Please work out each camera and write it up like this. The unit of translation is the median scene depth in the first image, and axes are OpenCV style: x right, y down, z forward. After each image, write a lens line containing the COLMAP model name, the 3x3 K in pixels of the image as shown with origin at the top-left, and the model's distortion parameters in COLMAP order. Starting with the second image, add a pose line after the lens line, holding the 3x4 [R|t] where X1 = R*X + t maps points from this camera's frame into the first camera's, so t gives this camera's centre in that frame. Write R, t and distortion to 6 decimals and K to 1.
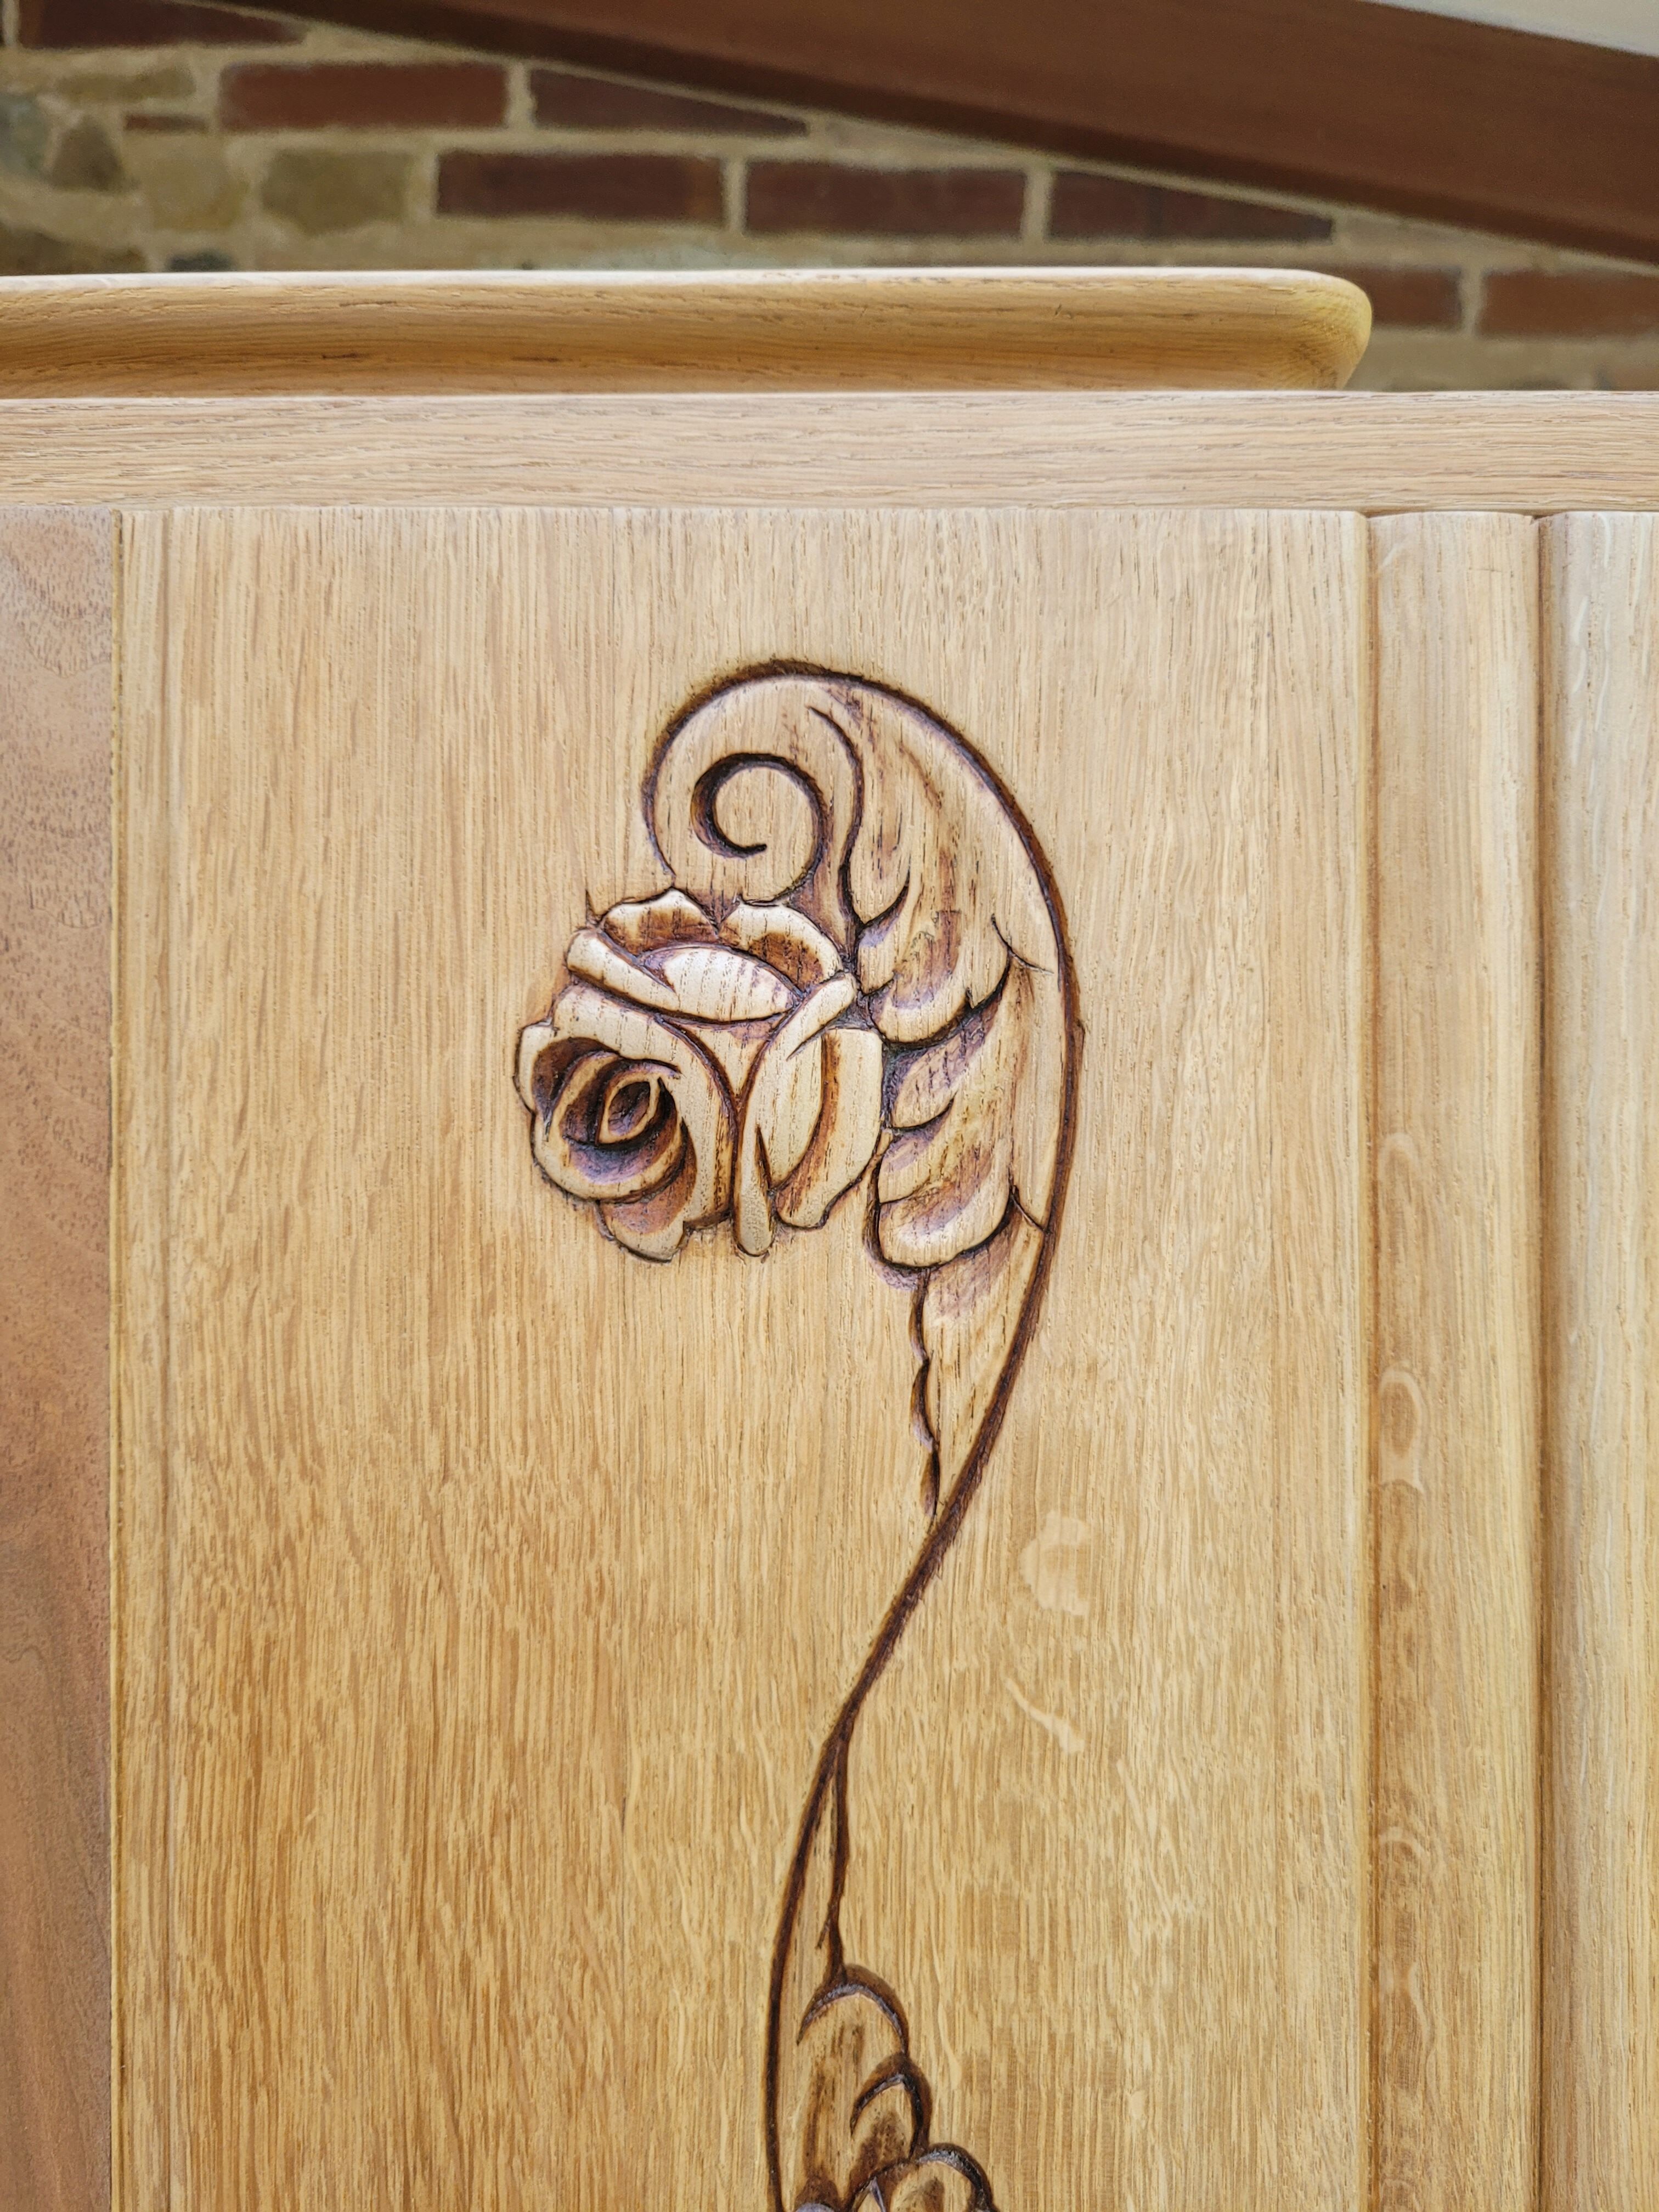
lens RADIAL K [[1749.0, 0, 885.5], [0, 1749.0, 1034.0], [0, 0, 1]] dist [-0.004788, -0.025282]
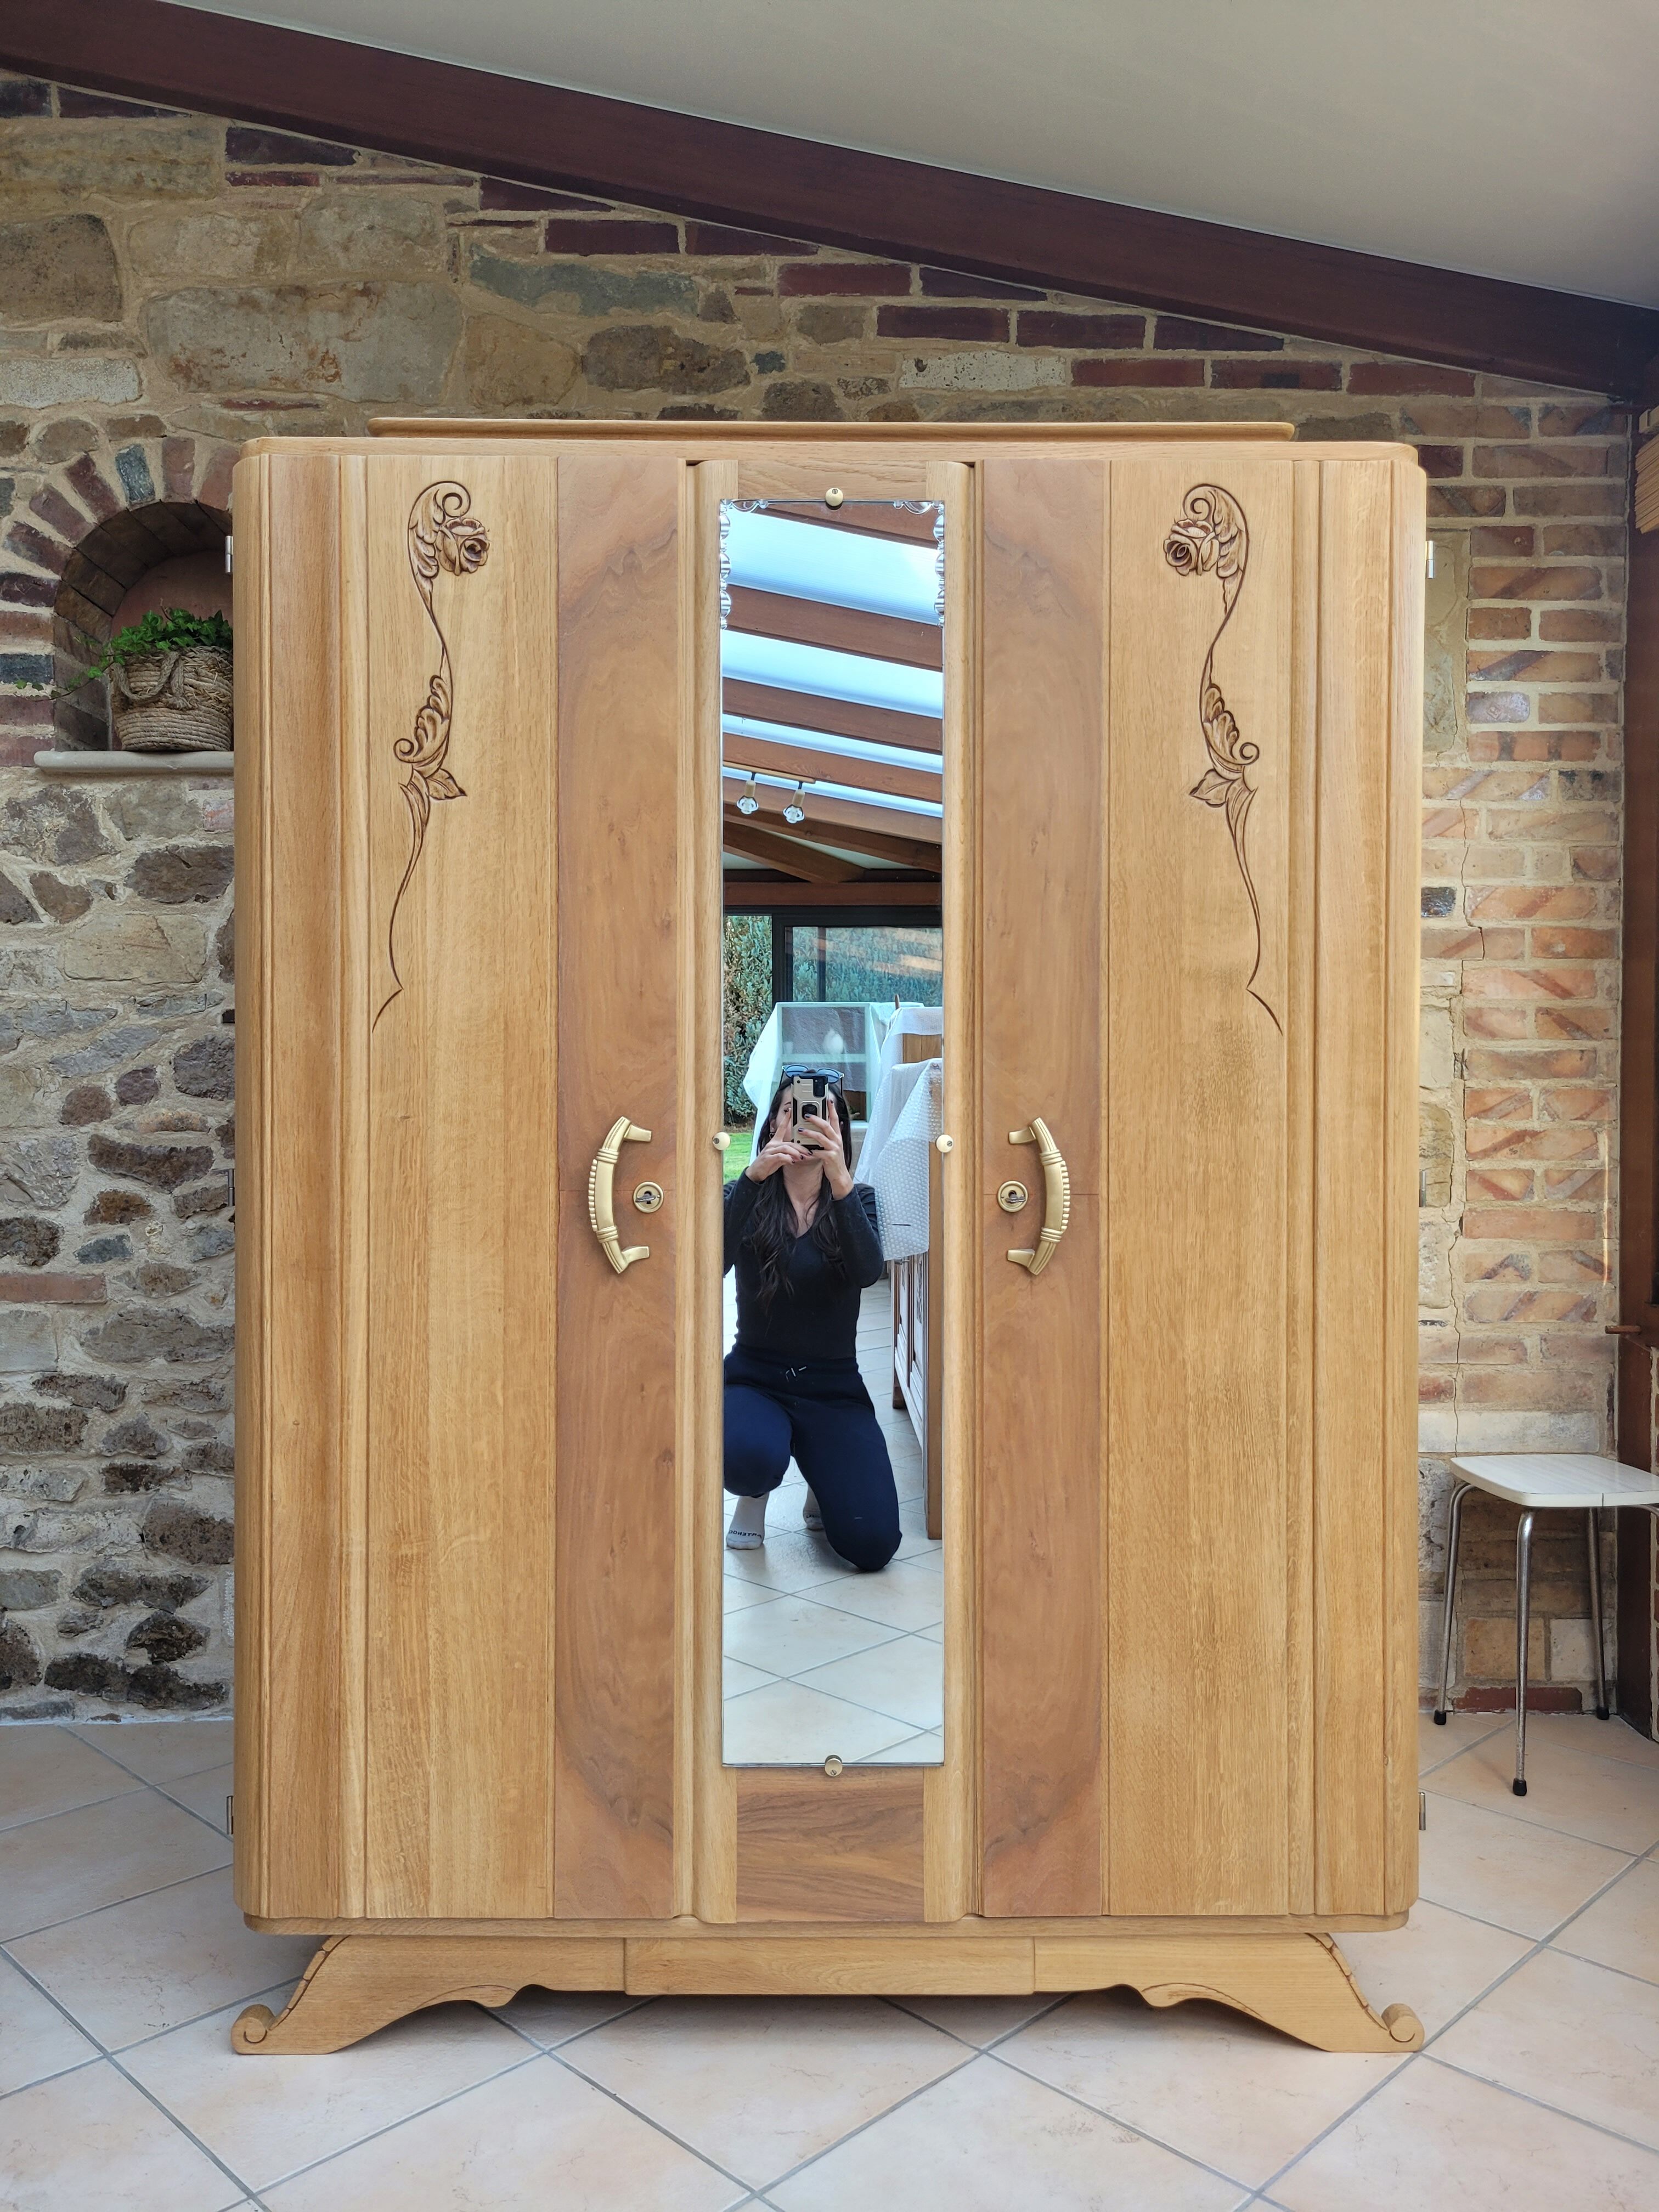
lens RADIAL K [[1749.0, 0, 833.8], [0, 1749.0, 1107.5], [0, 0, 1]] dist [-0.004788, -0.025282]
pose [[0.999957, -0.000687, 0.009253, -0.337491], [0.000254, 0.998906, 0.046753, 0.406059], [-0.009275, -0.046749, 0.998864, -1.261492]]
